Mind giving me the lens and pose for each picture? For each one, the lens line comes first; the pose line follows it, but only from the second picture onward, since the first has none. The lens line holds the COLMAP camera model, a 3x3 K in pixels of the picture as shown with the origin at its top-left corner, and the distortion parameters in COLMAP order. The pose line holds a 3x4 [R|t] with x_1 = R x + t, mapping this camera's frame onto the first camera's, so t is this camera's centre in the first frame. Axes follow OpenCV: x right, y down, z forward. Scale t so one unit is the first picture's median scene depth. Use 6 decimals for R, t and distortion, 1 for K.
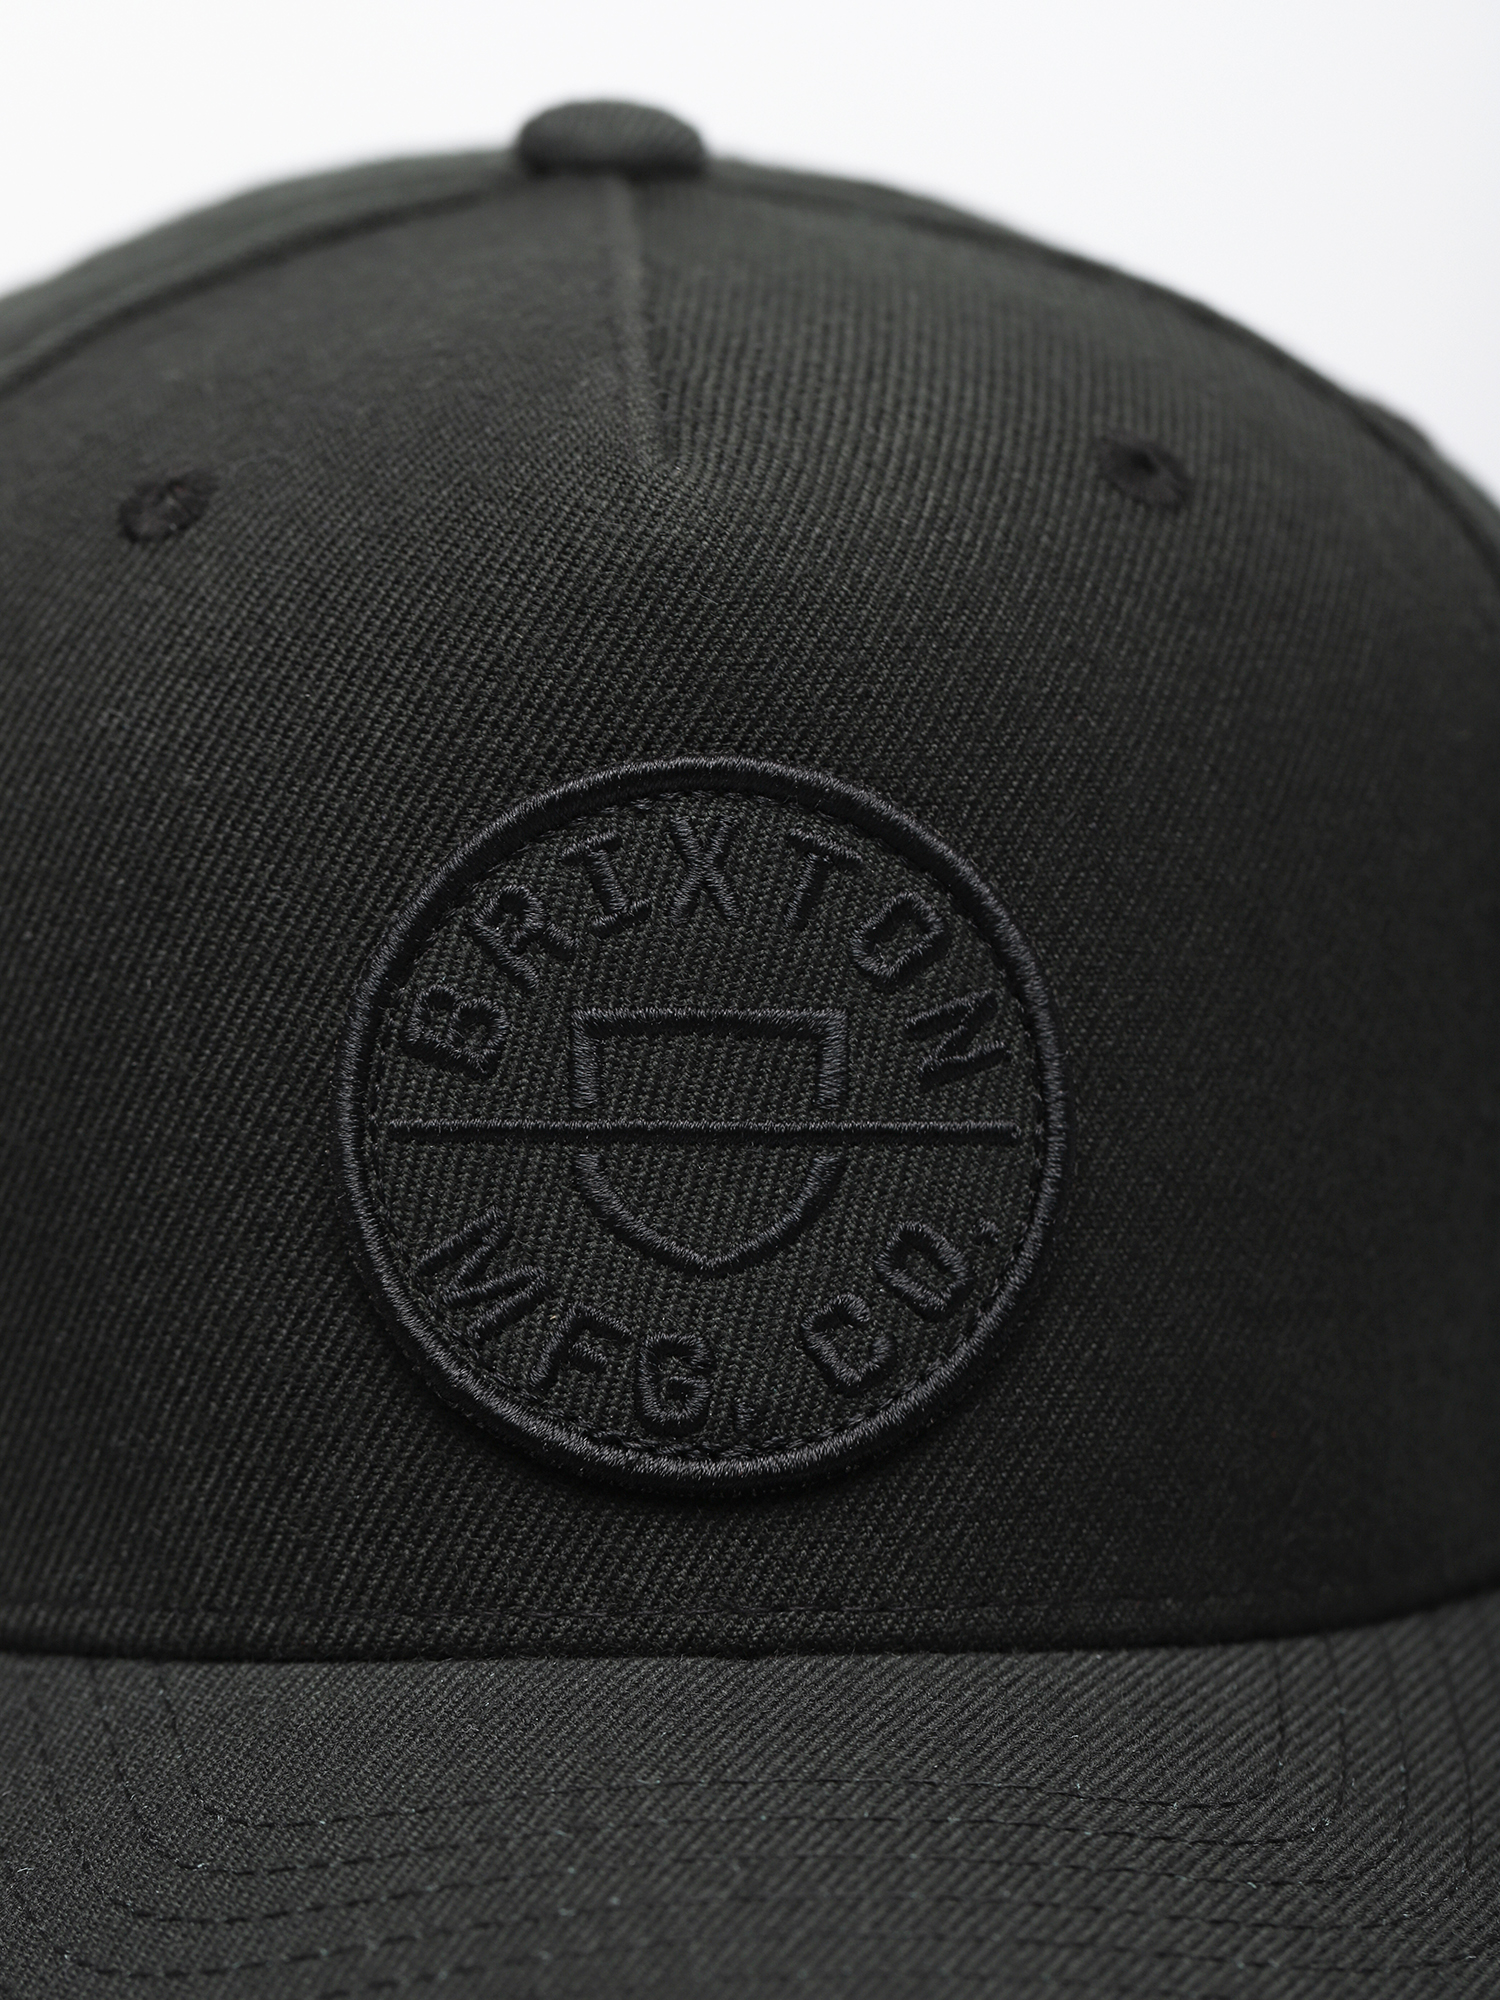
lens RADIAL K [[6792.4, 0, 750.0], [0, 6792.4, 1000.0], [0, 0, 1]] dist [-0.057567, 1.726918]
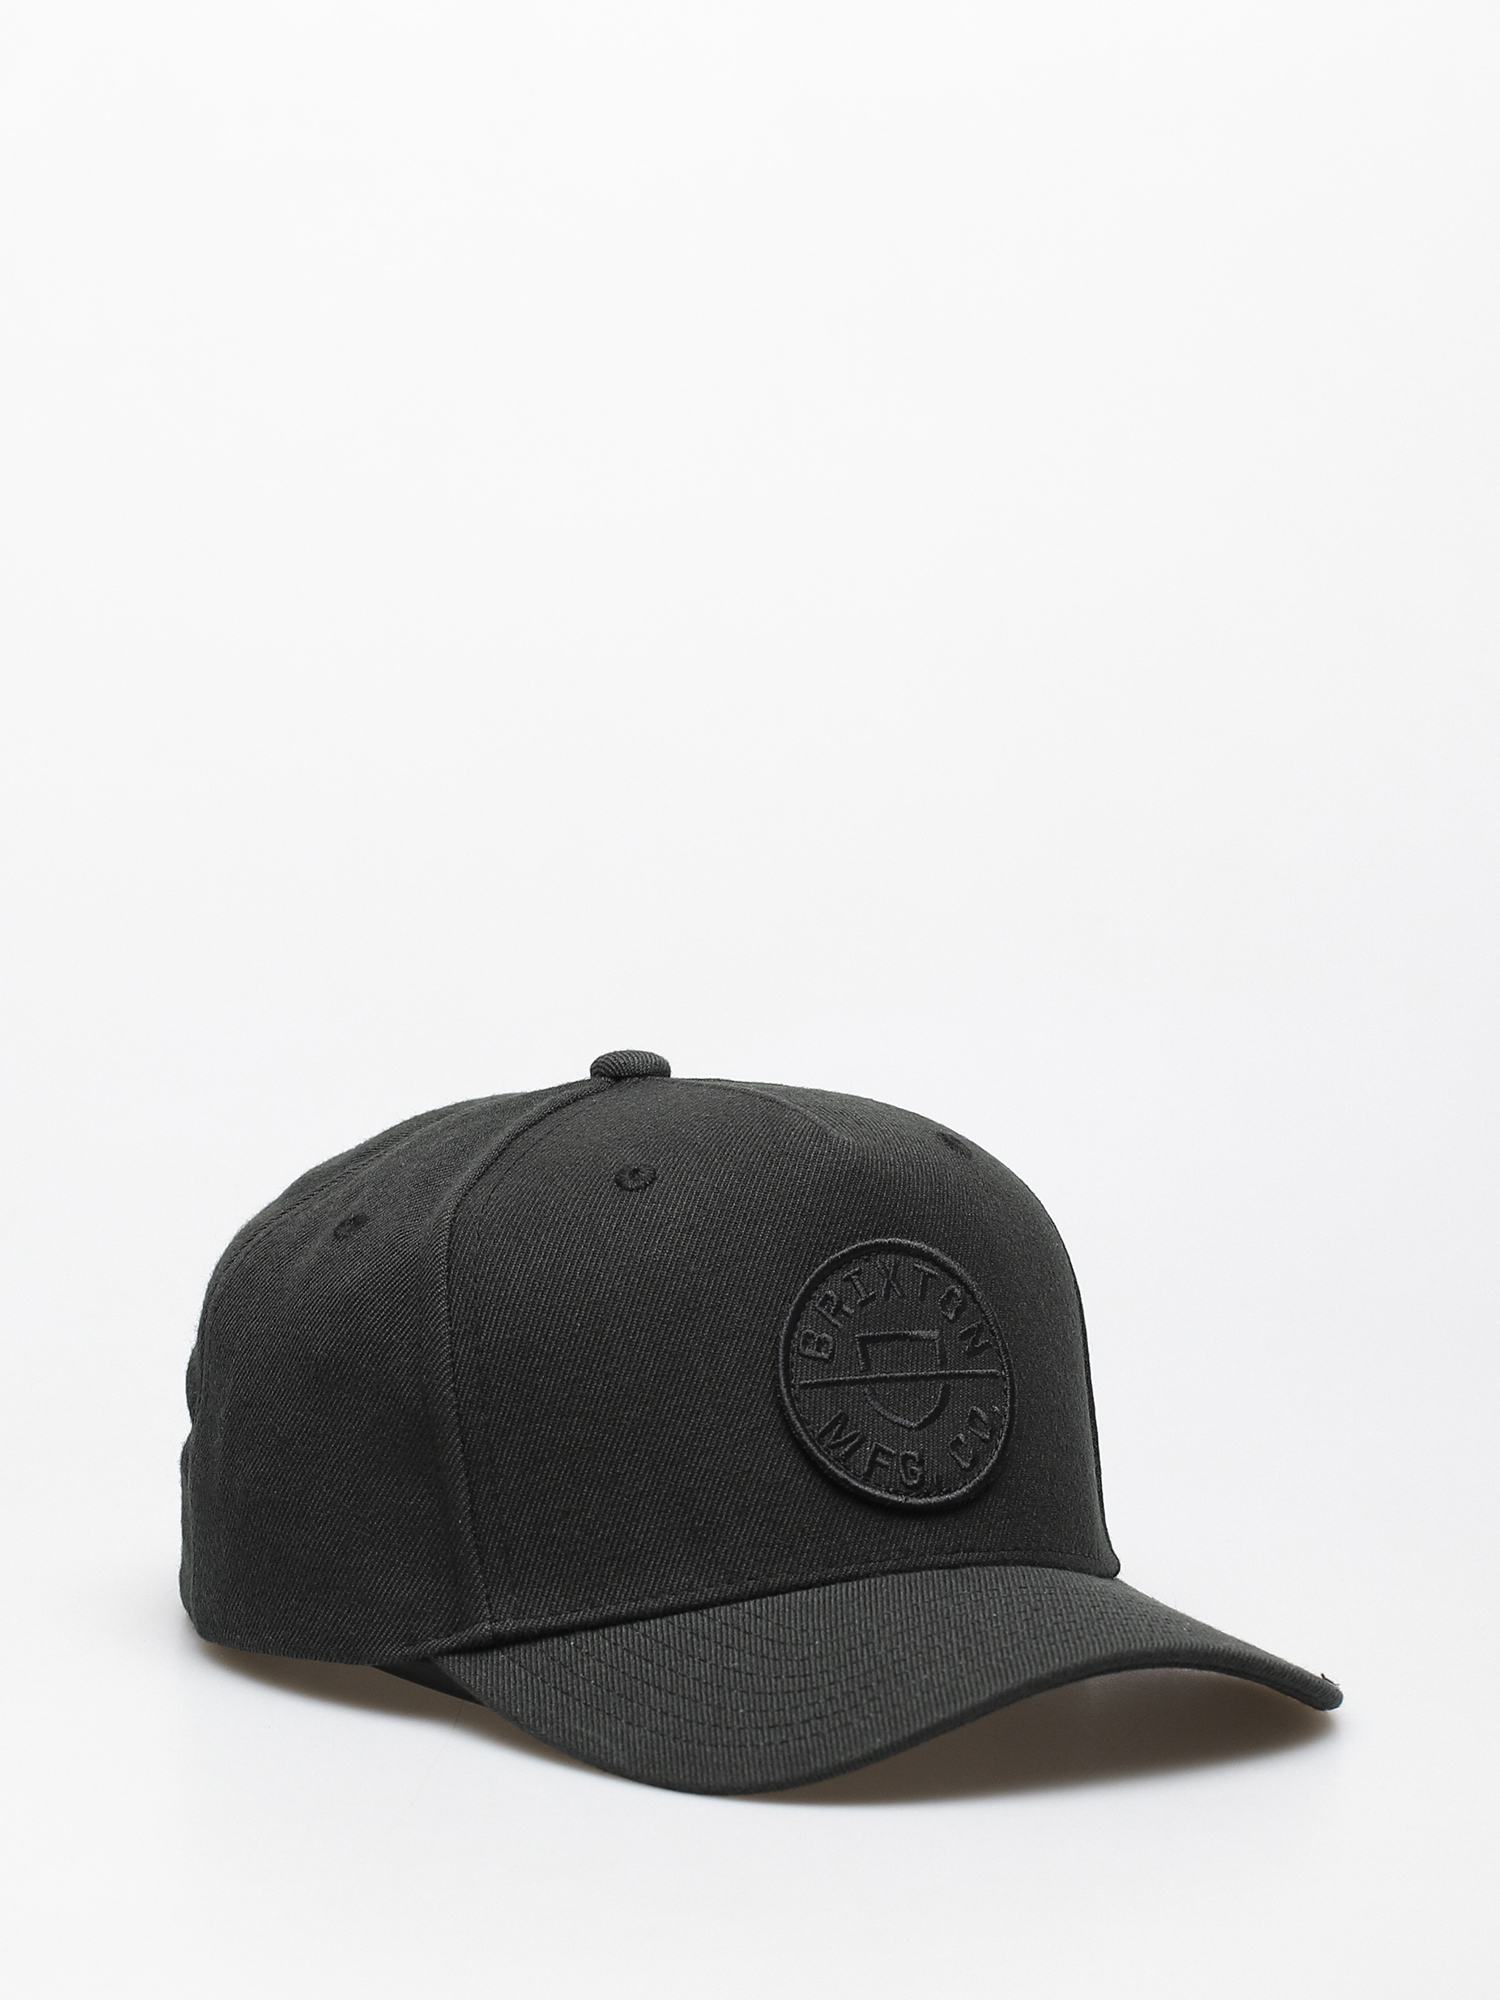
lens RADIAL K [[6792.4, 0, 750.0], [0, 6792.4, 1000.0], [0, 0, 1]] dist [-0.057567, 1.726918]
pose [[0.886218, -0.046846, 0.460894, -1.277207], [0.155677, 0.967134, -0.201040, 0.401378], [-0.436328, 0.249916, 0.864384, -1.306709]]
